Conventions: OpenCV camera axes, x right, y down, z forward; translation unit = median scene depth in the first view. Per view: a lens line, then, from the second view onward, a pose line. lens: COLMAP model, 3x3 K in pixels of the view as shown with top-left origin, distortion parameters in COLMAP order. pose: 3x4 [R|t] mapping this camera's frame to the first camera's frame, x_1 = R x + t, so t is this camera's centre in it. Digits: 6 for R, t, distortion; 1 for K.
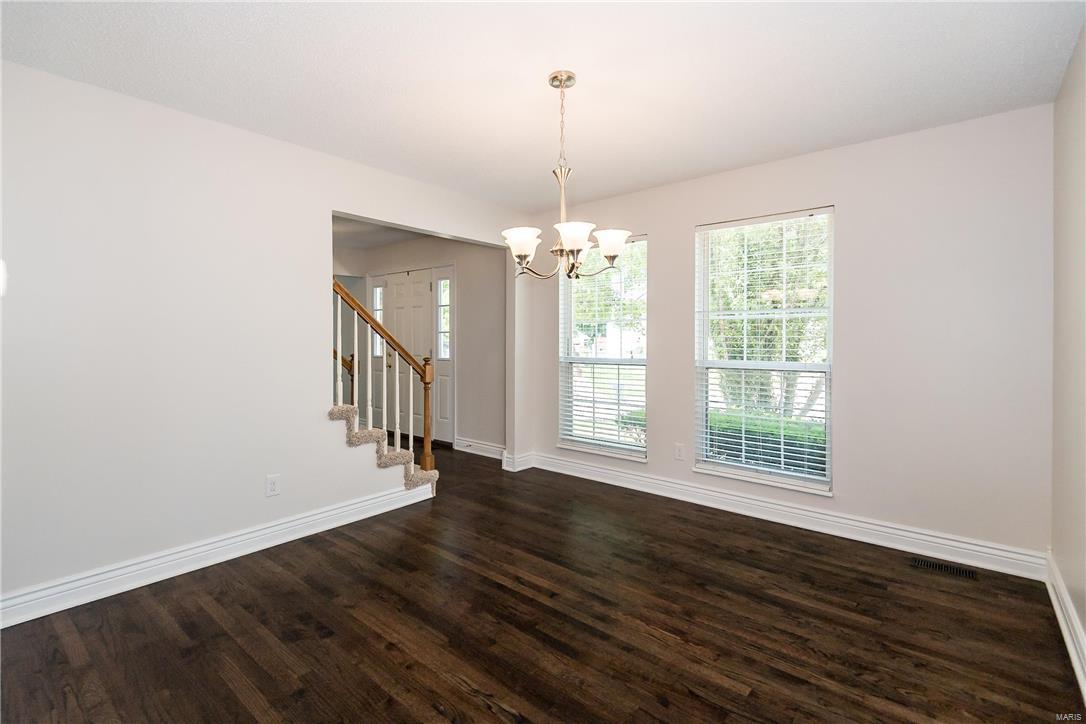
lens RADIAL K [[513.0, 0, 530.7], [0, 513.0, 338.2], [0, 0, 1]] dist [0.014224, -0.004591]
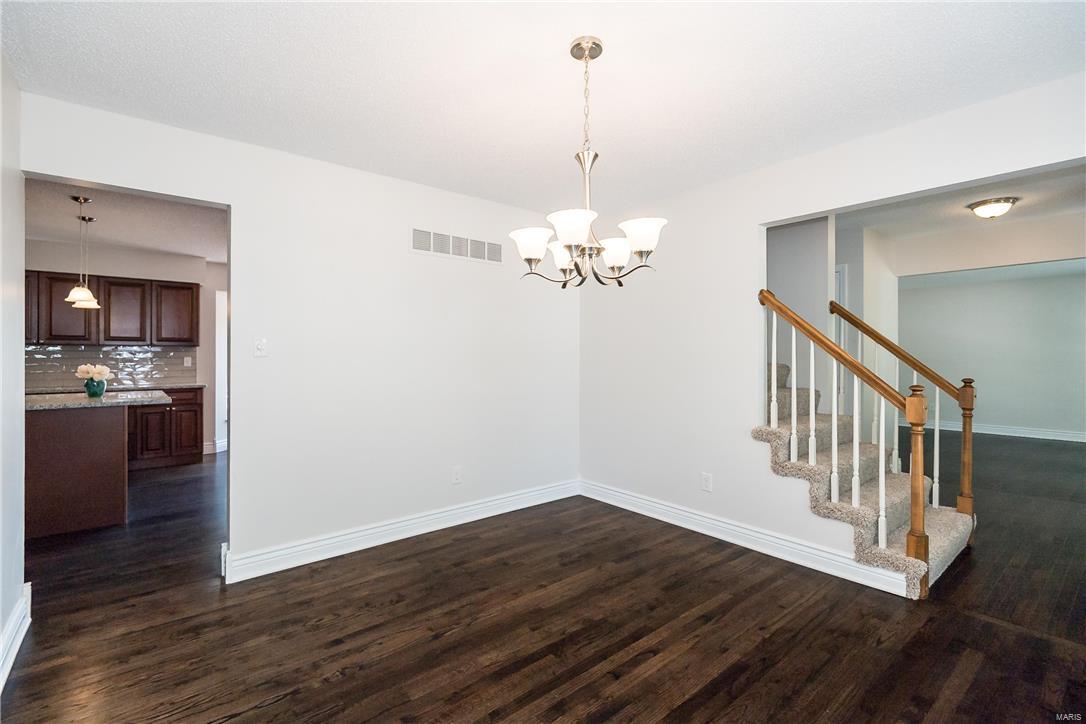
lens RADIAL K [[513.0, 0, 544.2], [0, 513.0, 356.9], [0, 0, 1]] dist [0.014224, -0.004591]
pose [[-0.190249, 0.005821, -0.981719, 0.835747], [-0.006337, 0.999954, 0.007157, -0.002064], [0.981715, 0.007583, -0.190203, 1.021427]]
